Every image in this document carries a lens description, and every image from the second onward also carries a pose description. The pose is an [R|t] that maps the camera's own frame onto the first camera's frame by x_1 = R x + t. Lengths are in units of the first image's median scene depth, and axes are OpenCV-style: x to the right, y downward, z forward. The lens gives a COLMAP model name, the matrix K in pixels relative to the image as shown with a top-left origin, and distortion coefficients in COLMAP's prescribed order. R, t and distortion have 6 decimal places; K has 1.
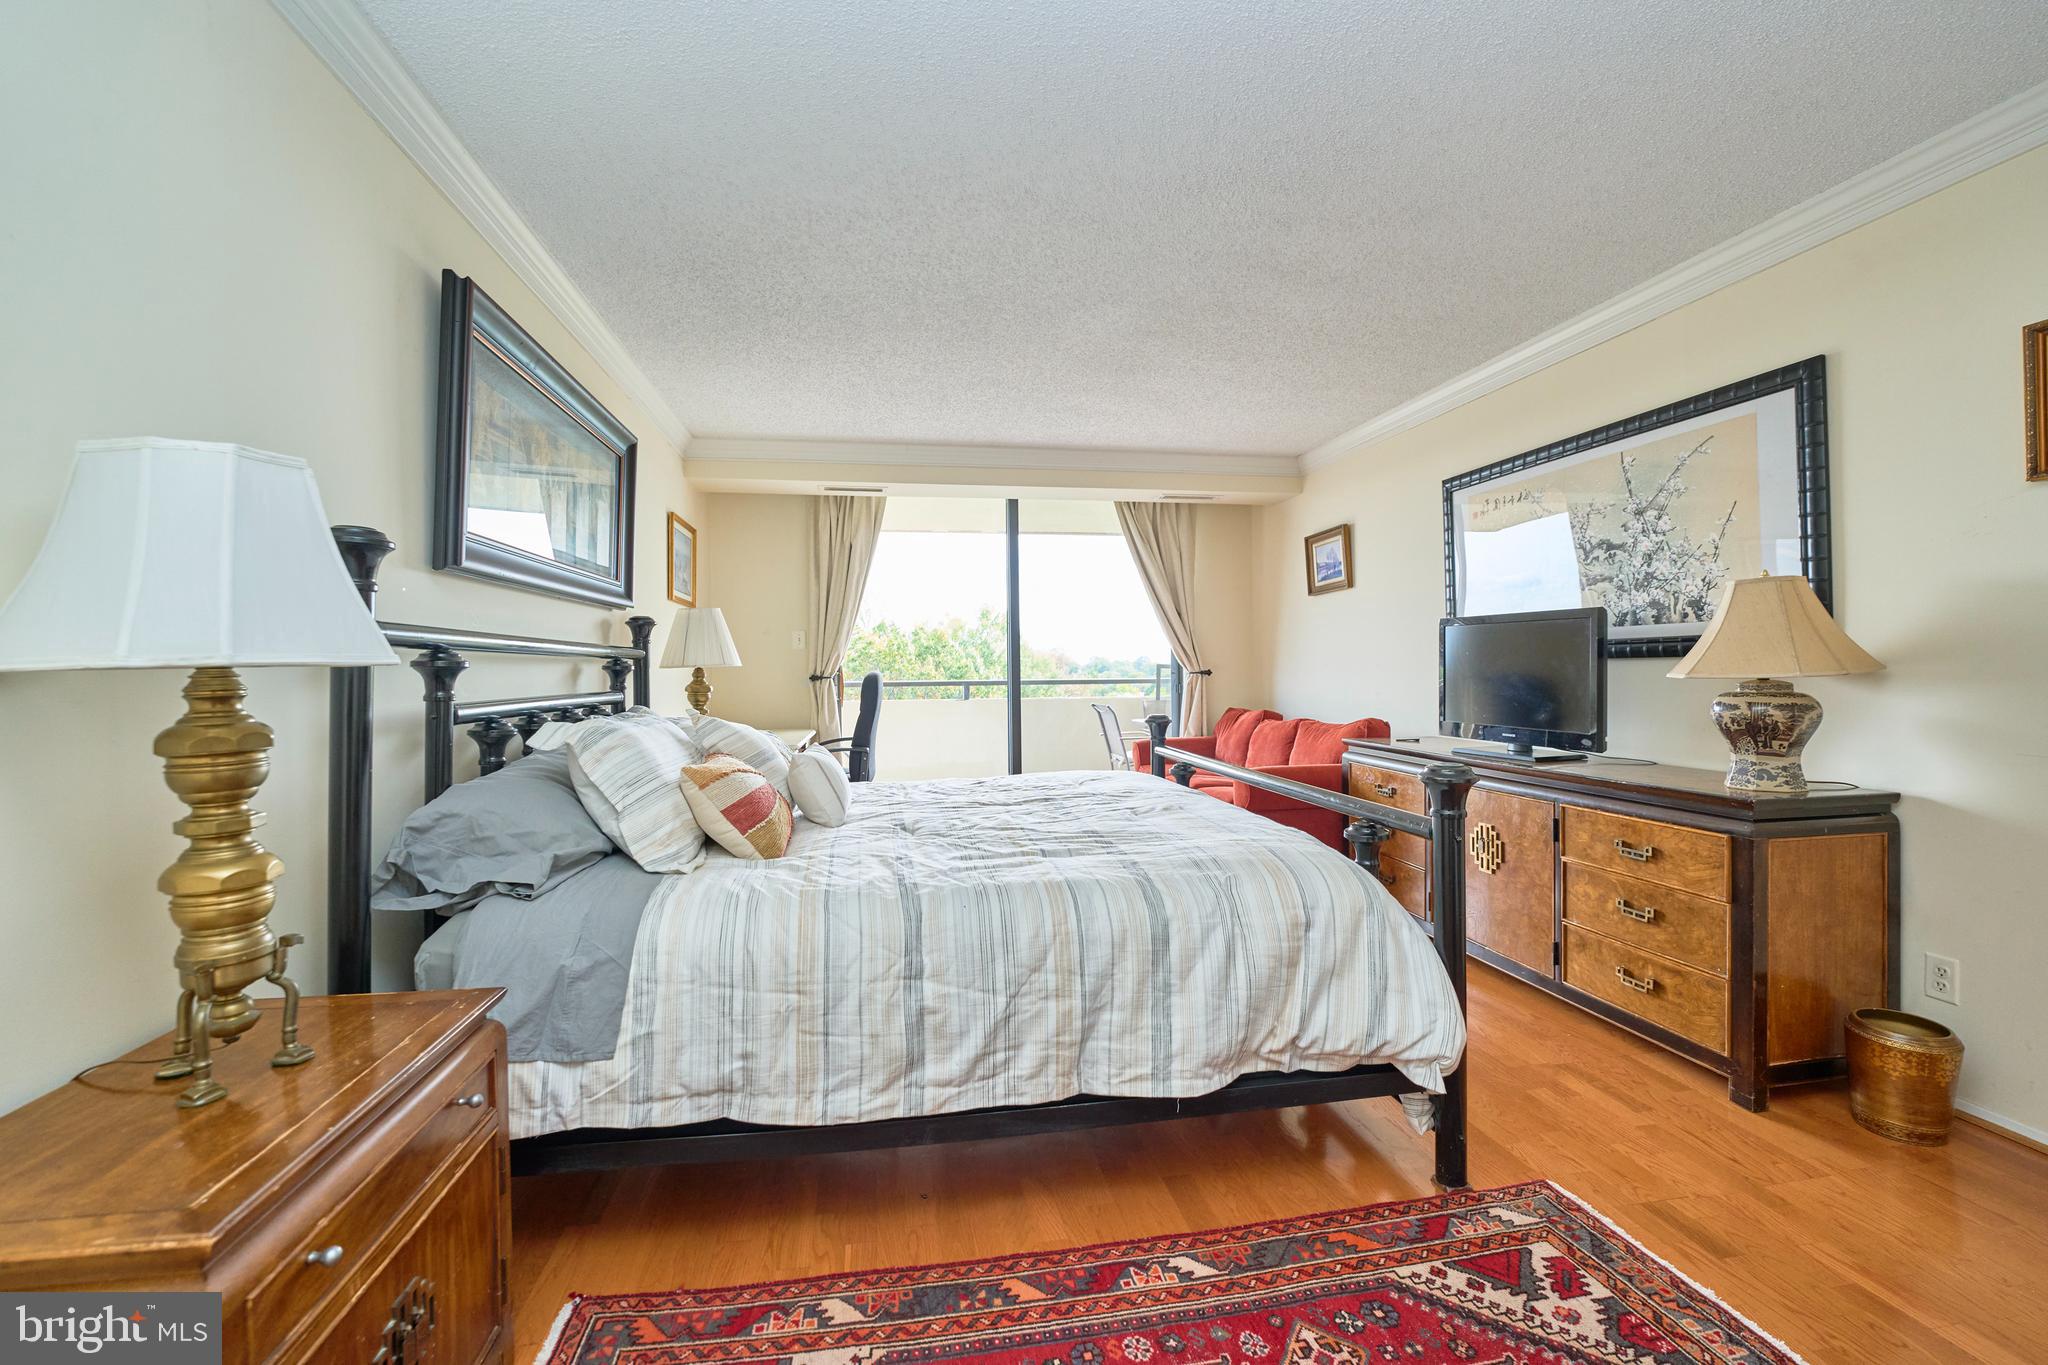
lens RADIAL K [[840.3, 0, 1023.5], [0, 840.3, 650.0], [0, 0, 1]] dist [-0.022064, 0.000014]
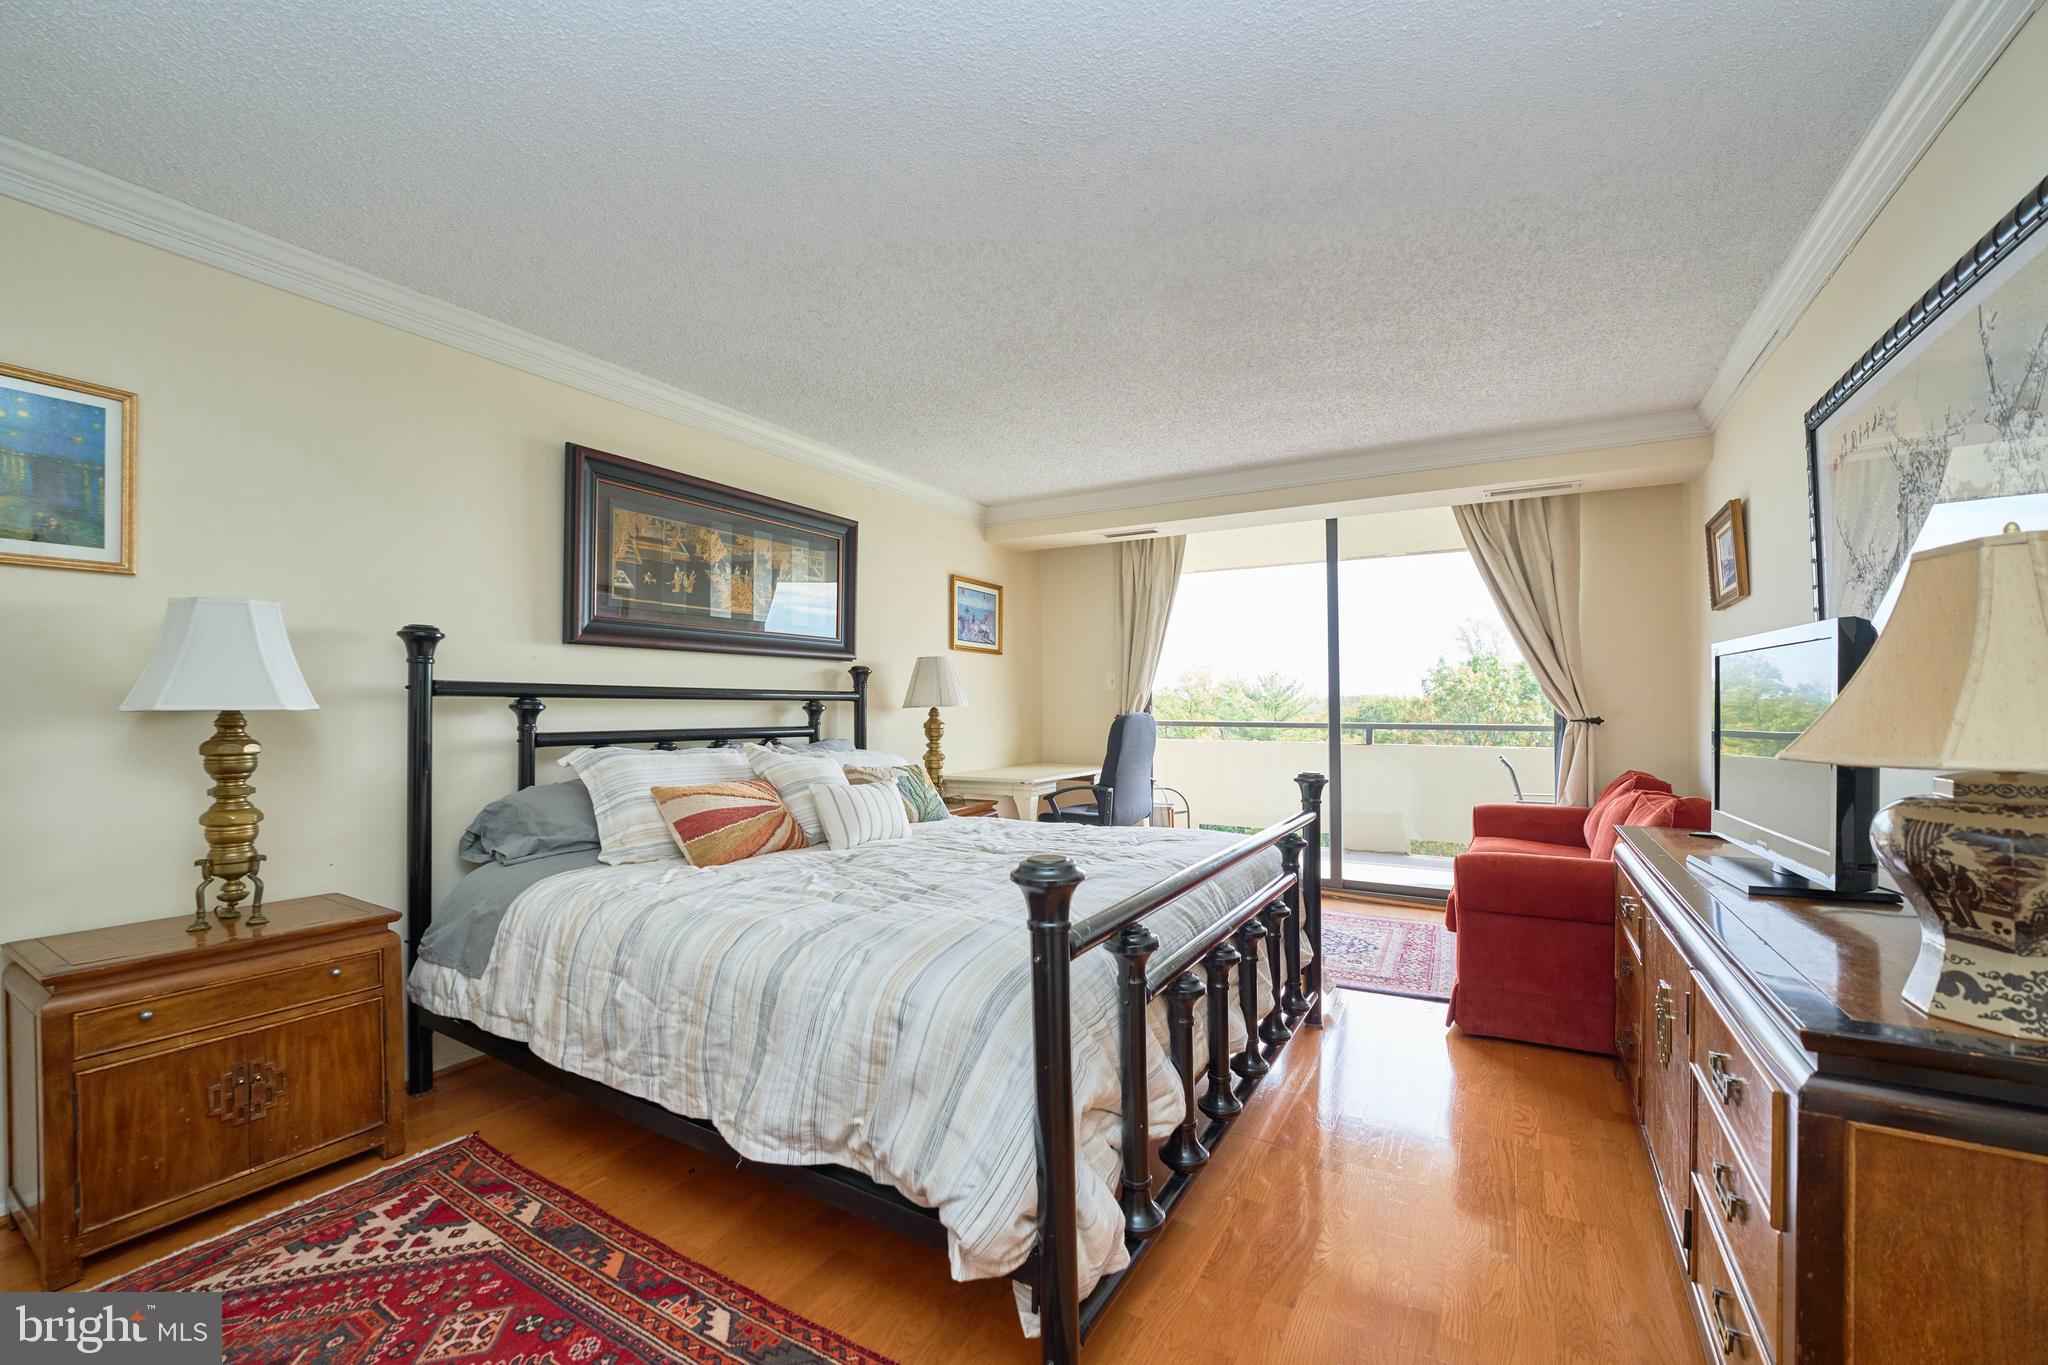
lens RADIAL K [[830.0, 0, 1024.0], [0, 830.0, 682.5], [0, 0, 1]] dist [-0.024696, 0.000347]
pose [[0.765868, -0.007385, -0.642956, 0.792940], [0.004599, 0.999971, -0.006008, -0.012070], [0.642982, 0.001645, 0.765880, 0.345957]]
